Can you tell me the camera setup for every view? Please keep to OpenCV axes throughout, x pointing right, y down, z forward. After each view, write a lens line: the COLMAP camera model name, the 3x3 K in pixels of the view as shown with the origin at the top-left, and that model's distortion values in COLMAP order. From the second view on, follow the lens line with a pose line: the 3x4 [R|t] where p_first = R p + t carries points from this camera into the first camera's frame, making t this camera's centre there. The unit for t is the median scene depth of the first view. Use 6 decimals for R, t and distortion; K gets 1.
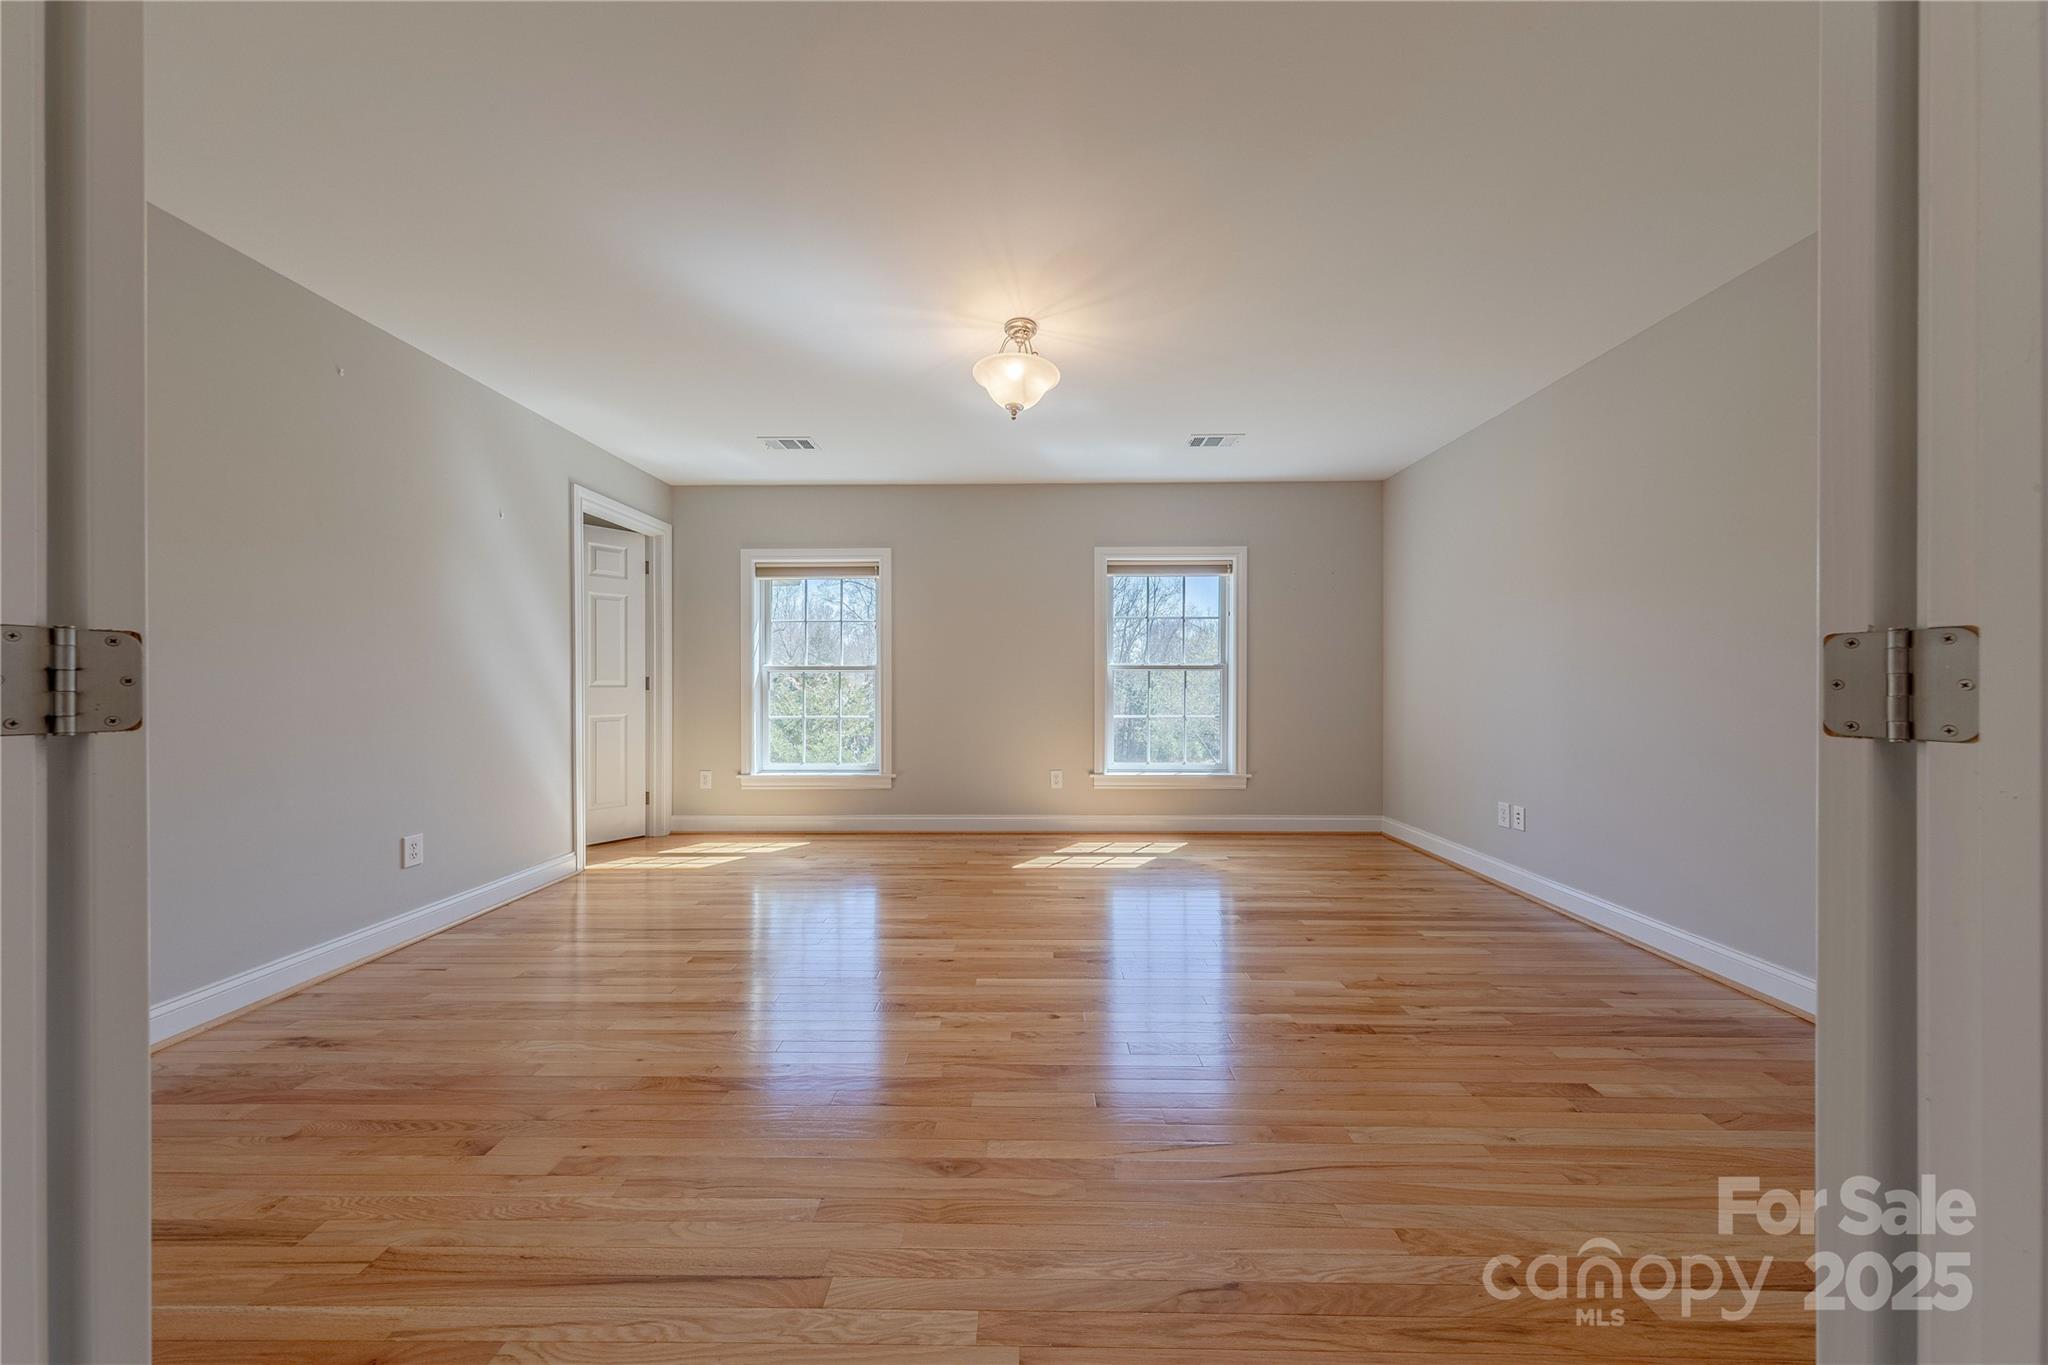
lens RADIAL K [[656.2, 0, 1035.2], [0, 656.2, 684.7], [0, 0, 1]] dist [-0.000114, -0.000023]
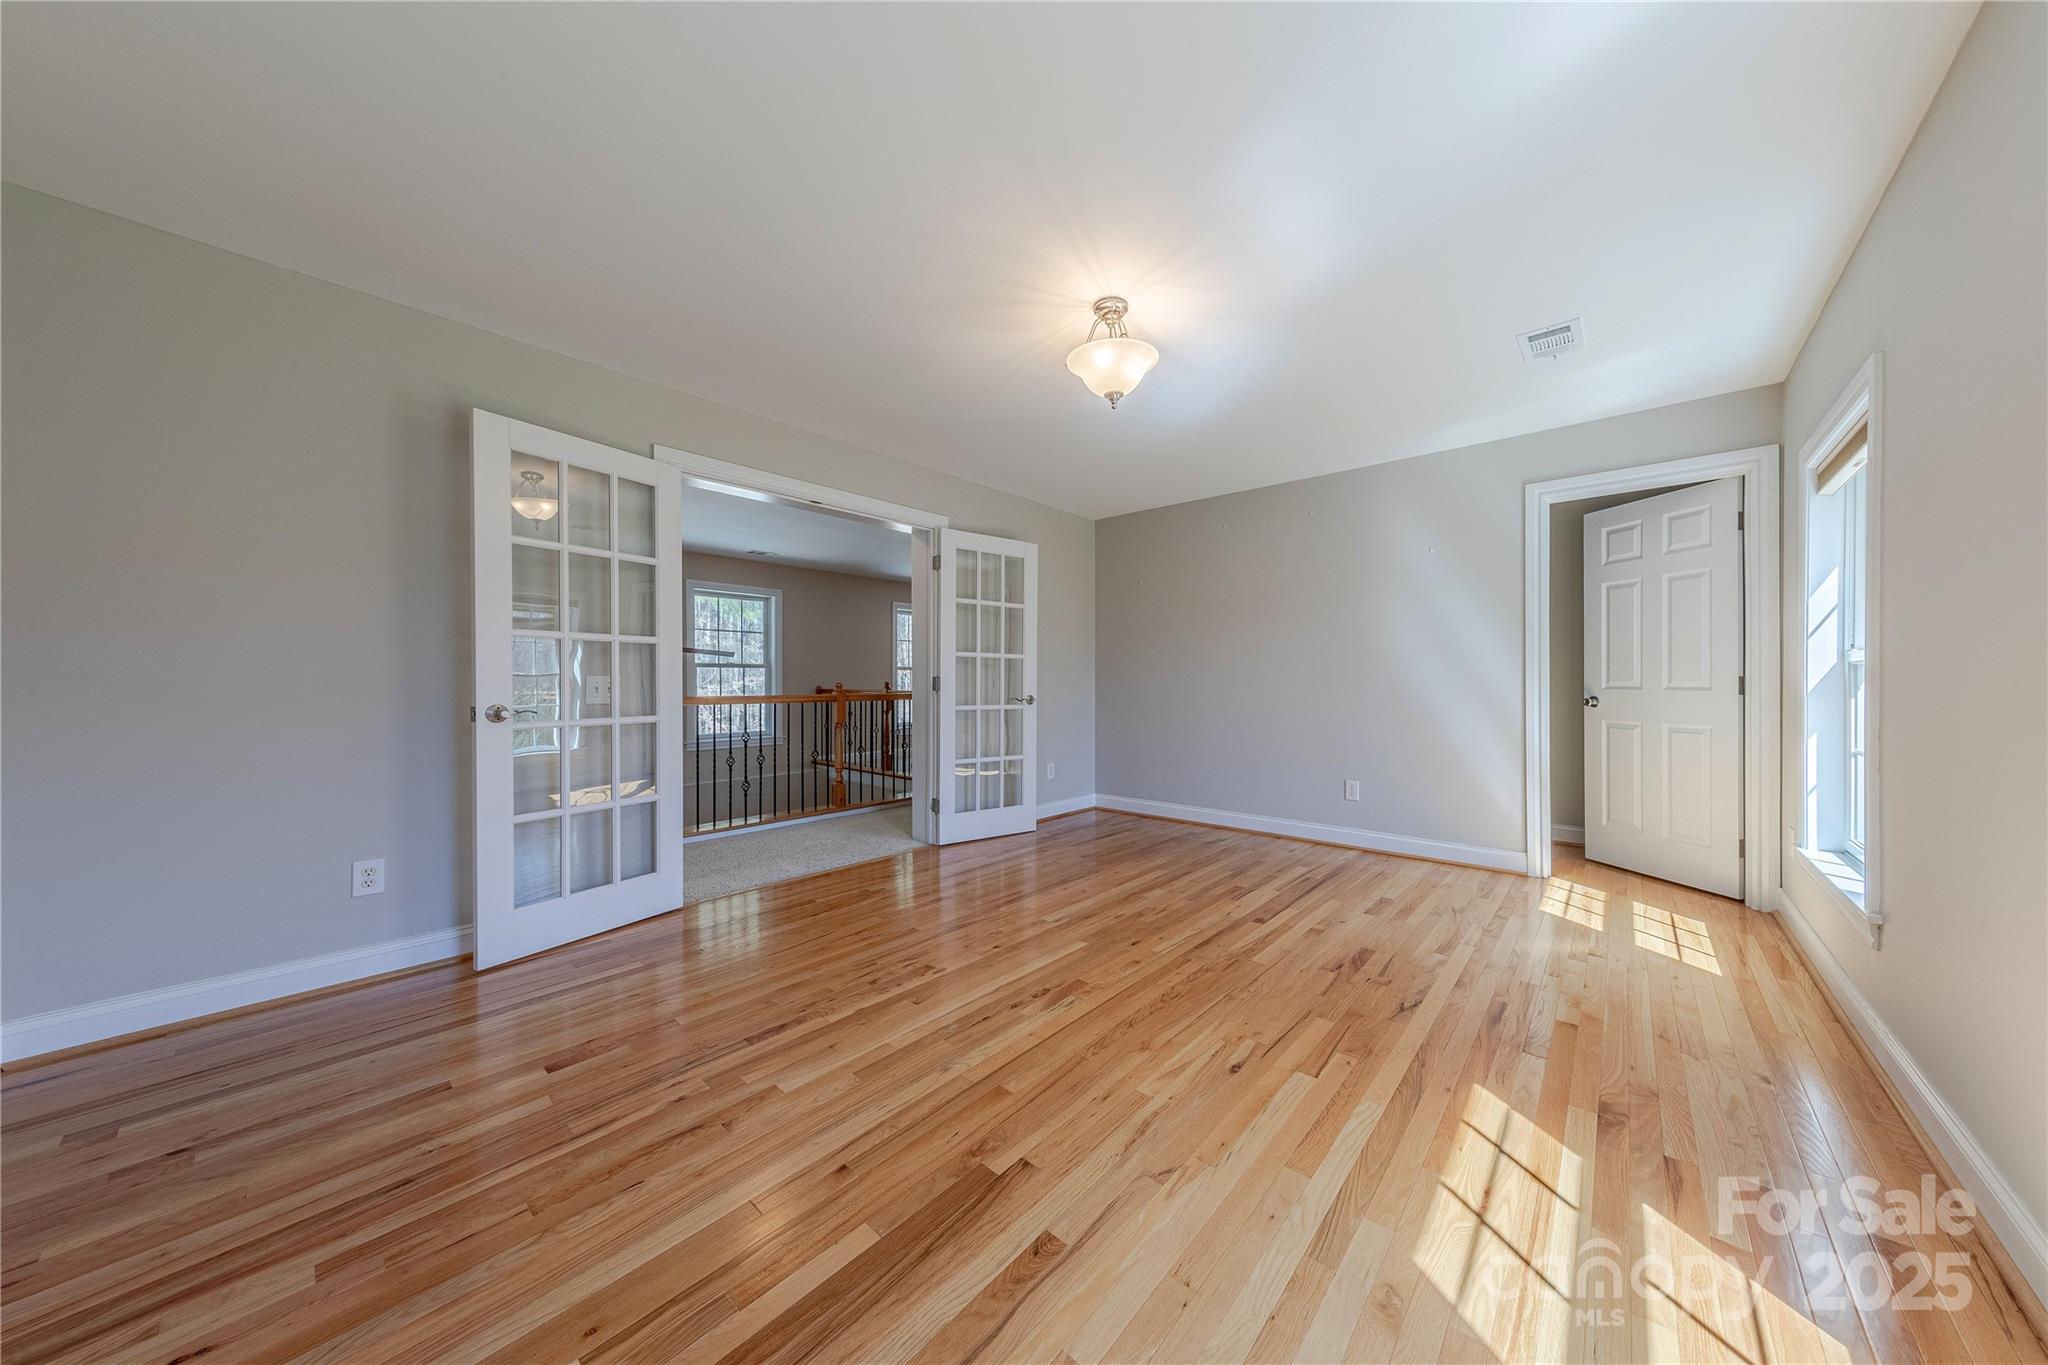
lens RADIAL K [[656.2, 0, 1035.2], [0, 656.2, 684.7], [0, 0, 1]] dist [-0.000114, -0.000023]
pose [[-0.676691, 0.003905, -0.736257, 0.842236], [-0.001832, 0.999974, 0.006988, -0.010657], [0.736265, 0.006078, -0.676666, 1.764655]]
